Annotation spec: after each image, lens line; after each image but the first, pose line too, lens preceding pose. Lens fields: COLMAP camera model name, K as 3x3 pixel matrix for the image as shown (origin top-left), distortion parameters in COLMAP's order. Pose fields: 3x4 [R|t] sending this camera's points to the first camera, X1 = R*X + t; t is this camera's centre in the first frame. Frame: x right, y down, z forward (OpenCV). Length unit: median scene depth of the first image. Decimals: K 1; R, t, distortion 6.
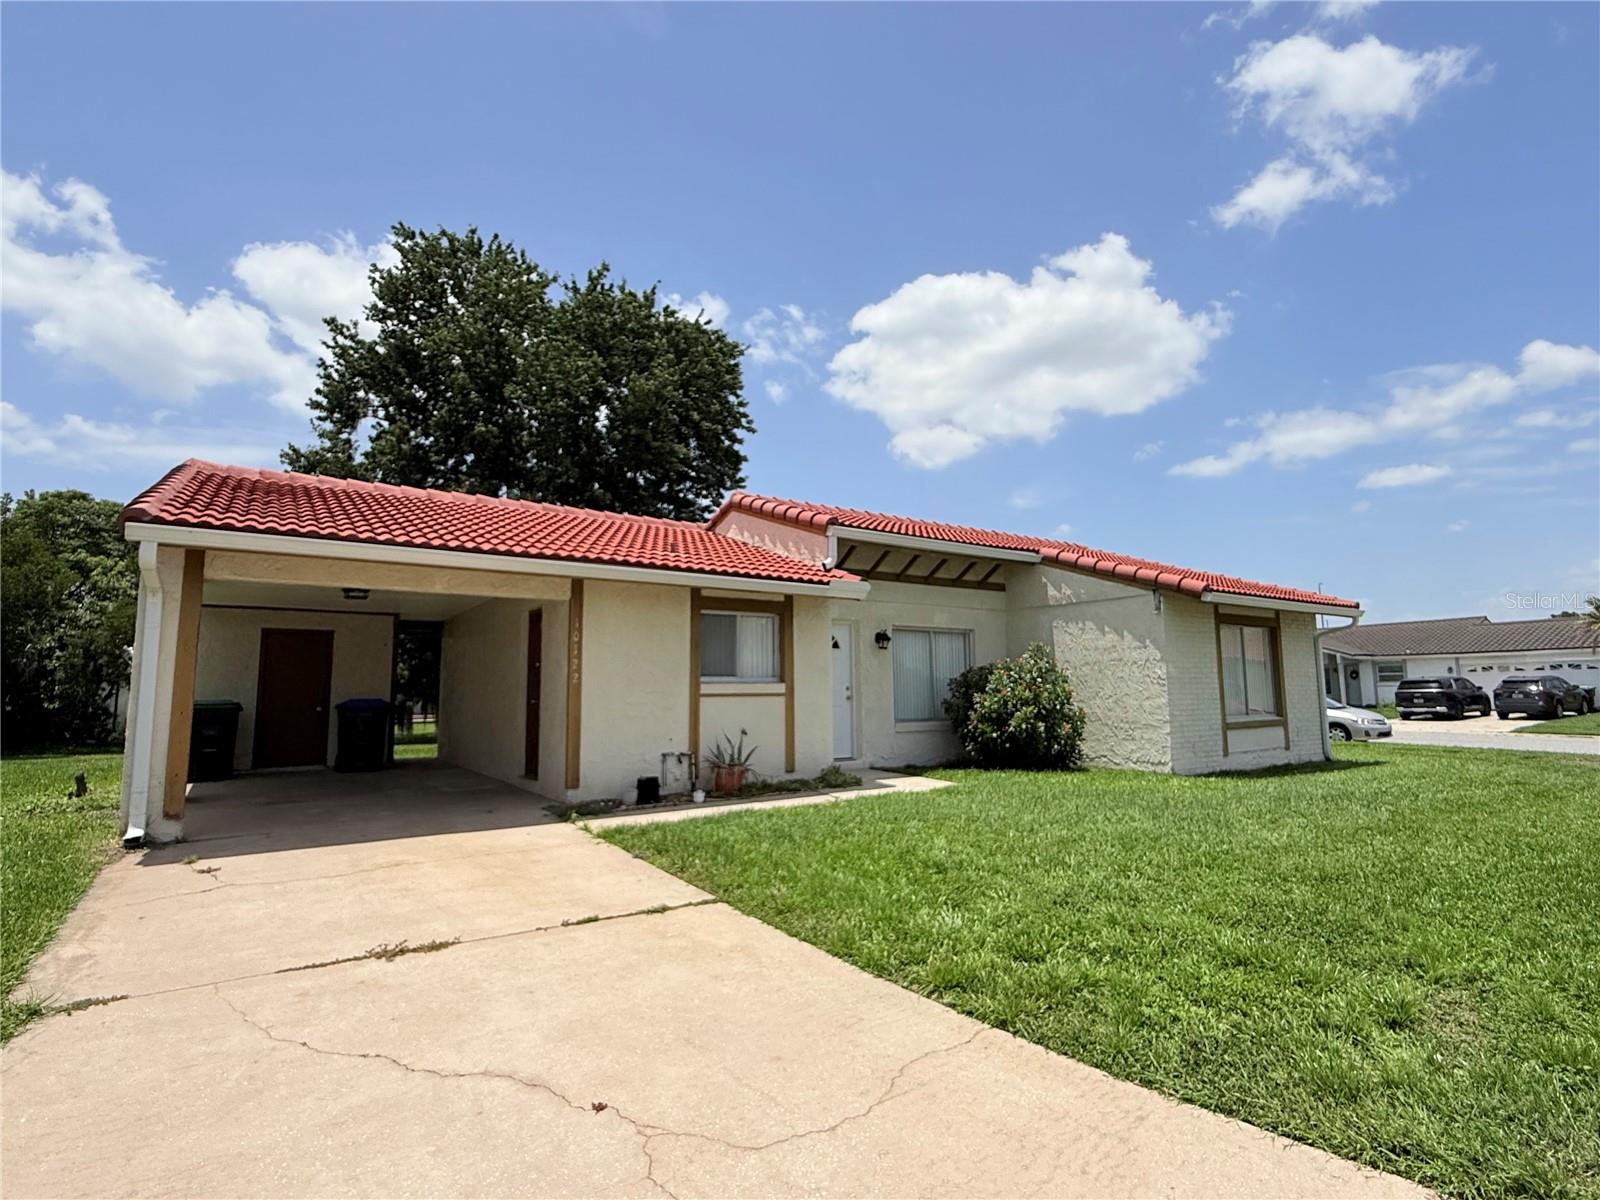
lens RADIAL K [[800.8, 0, 809.6], [0, 800.8, 596.1], [0, 0, 1]] dist [0.005208, 0.000027]
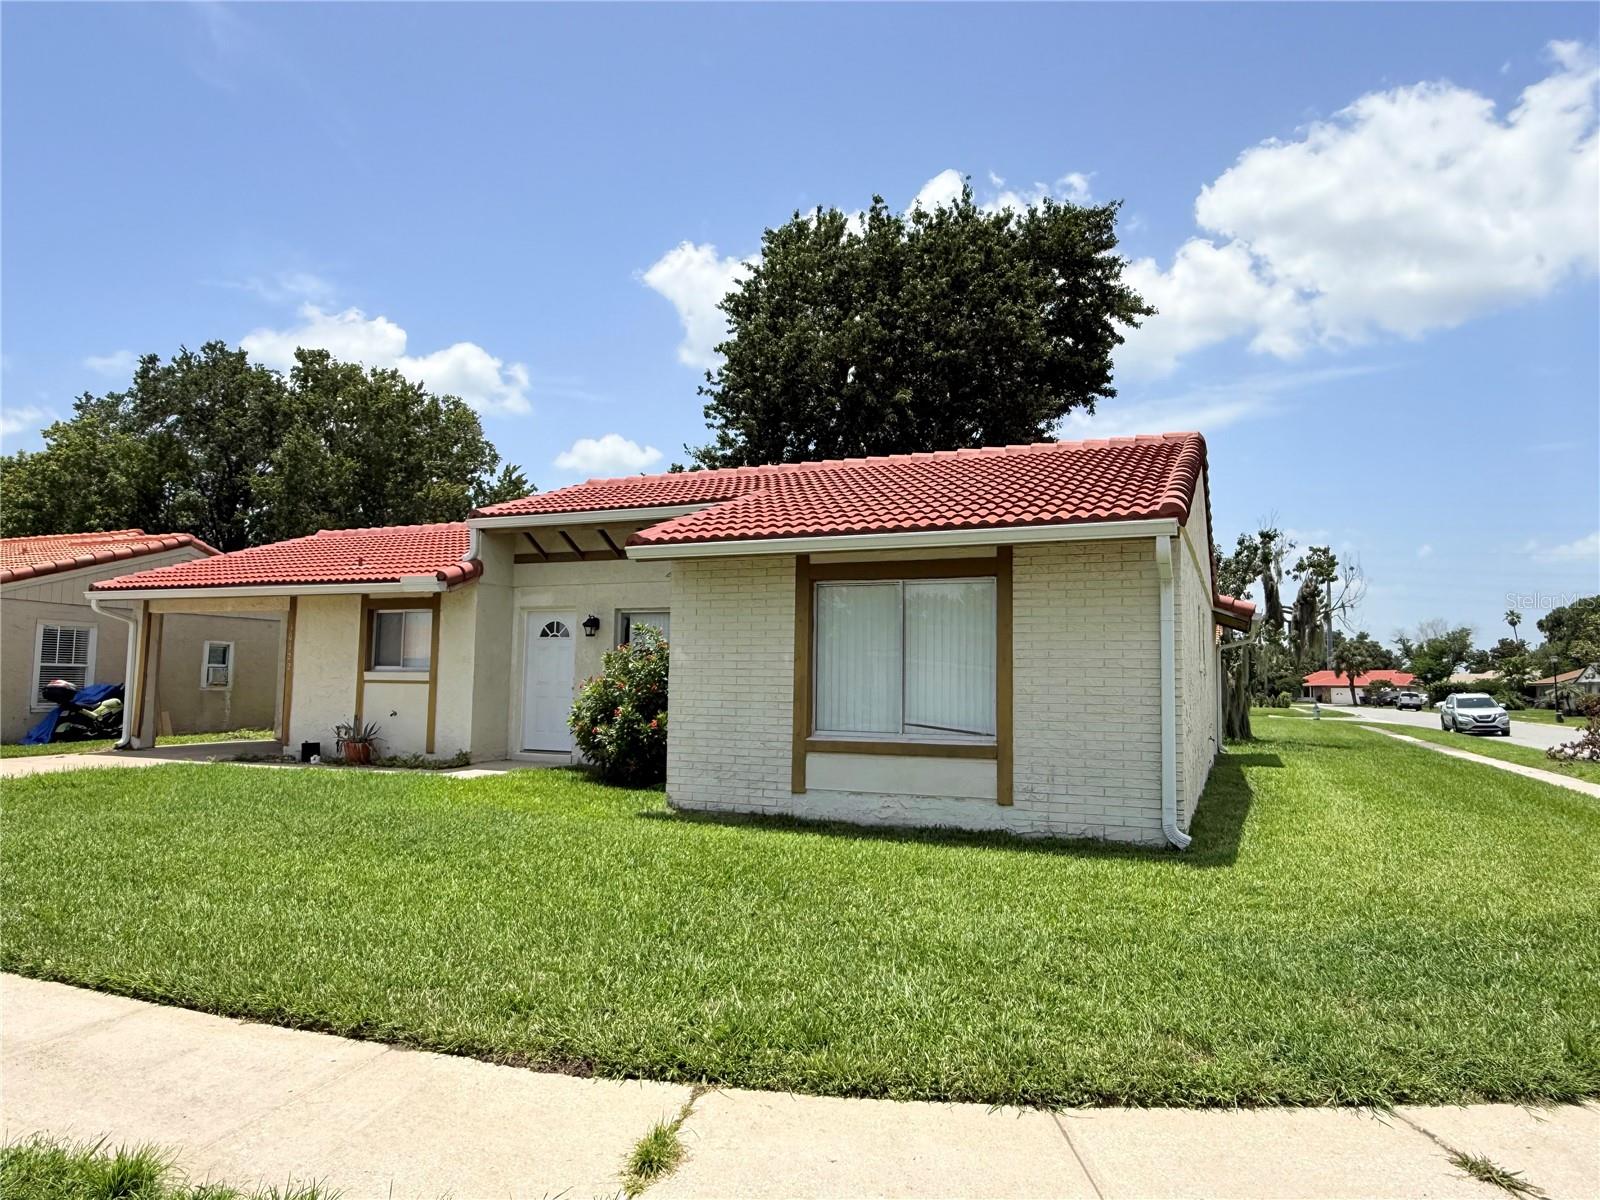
lens RADIAL K [[1025.0, 0, 796.6], [0, 1025.0, 602.5], [0, 0, 1]] dist [0.004749, -0.002699]
pose [[0.524154, -0.051136, -0.850087, 1.269659], [0.084075, 0.996427, -0.008099, 0.060238], [0.847463, -0.067226, 0.526580, 0.616744]]
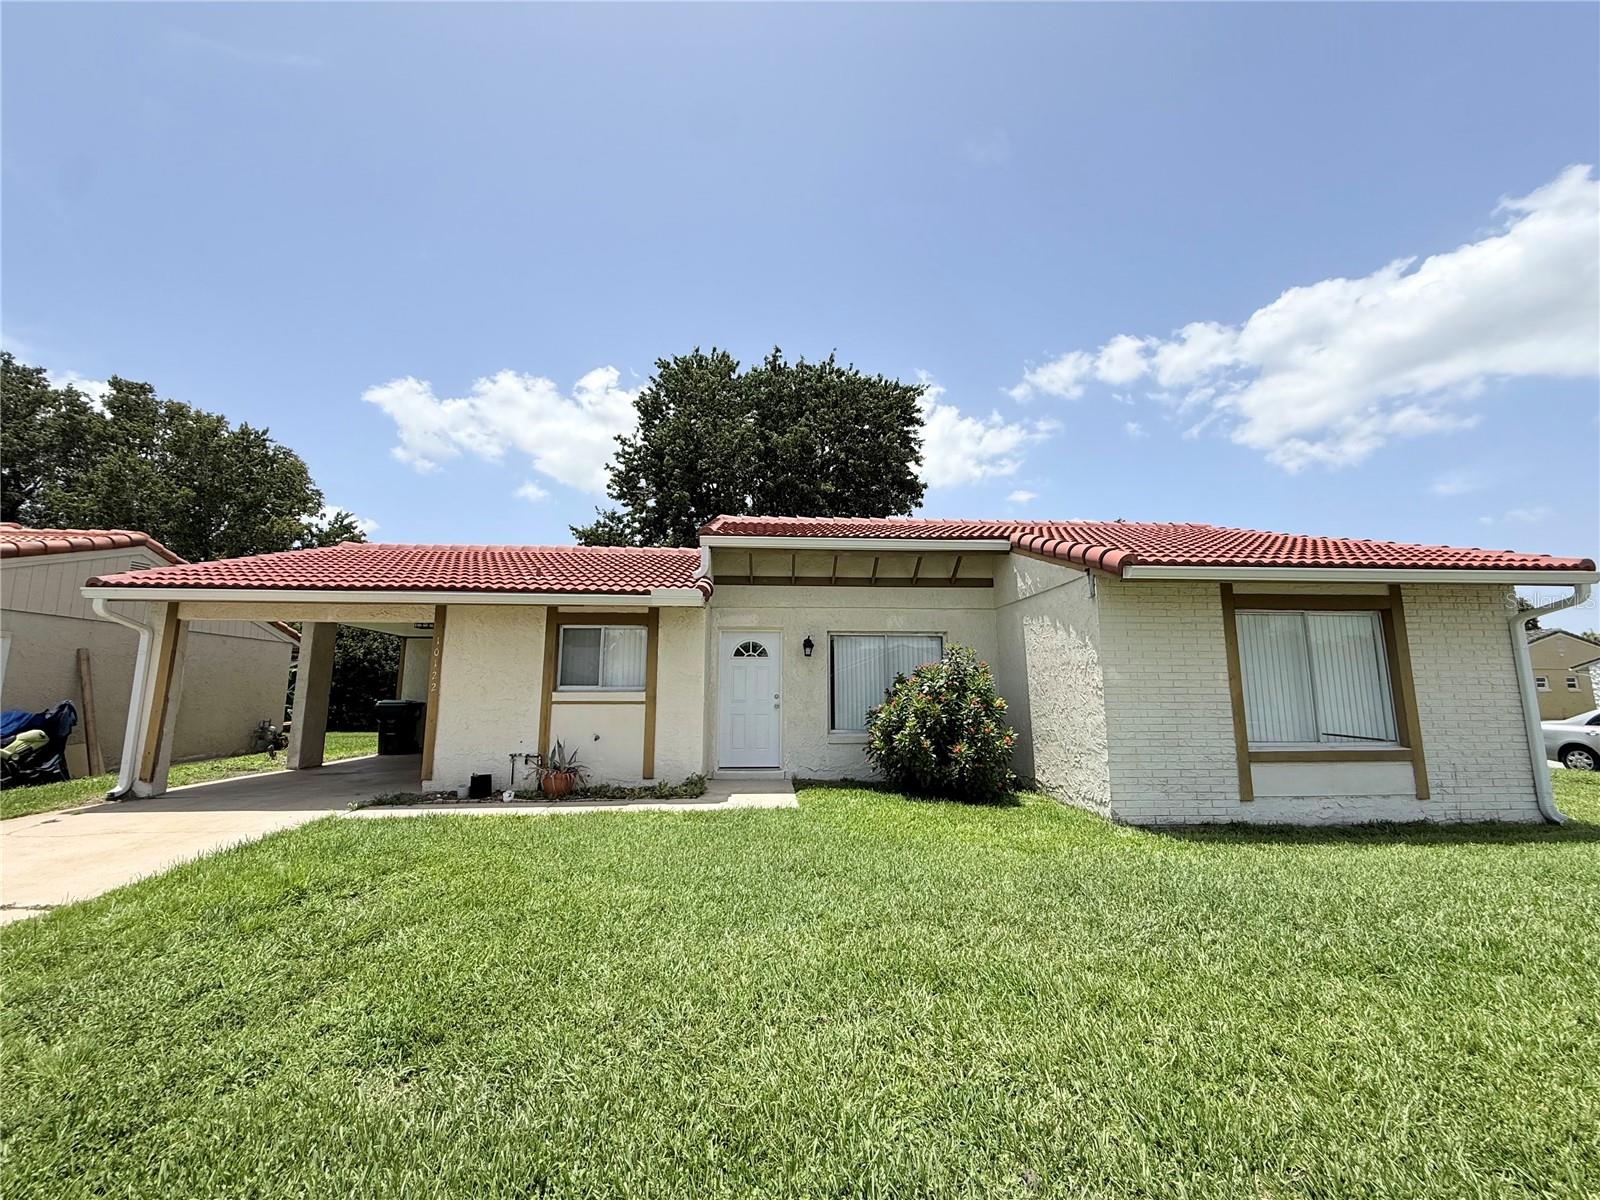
lens RADIAL K [[638.8, 0, 799.8], [0, 638.8, 600.2], [0, 0, 1]] dist [0.000942, -0.000350]
pose [[0.854817, -0.066788, -0.514613, 0.509871], [0.054061, 0.997749, -0.039689, 0.030346], [0.516105, 0.006106, 0.856503, 0.350115]]
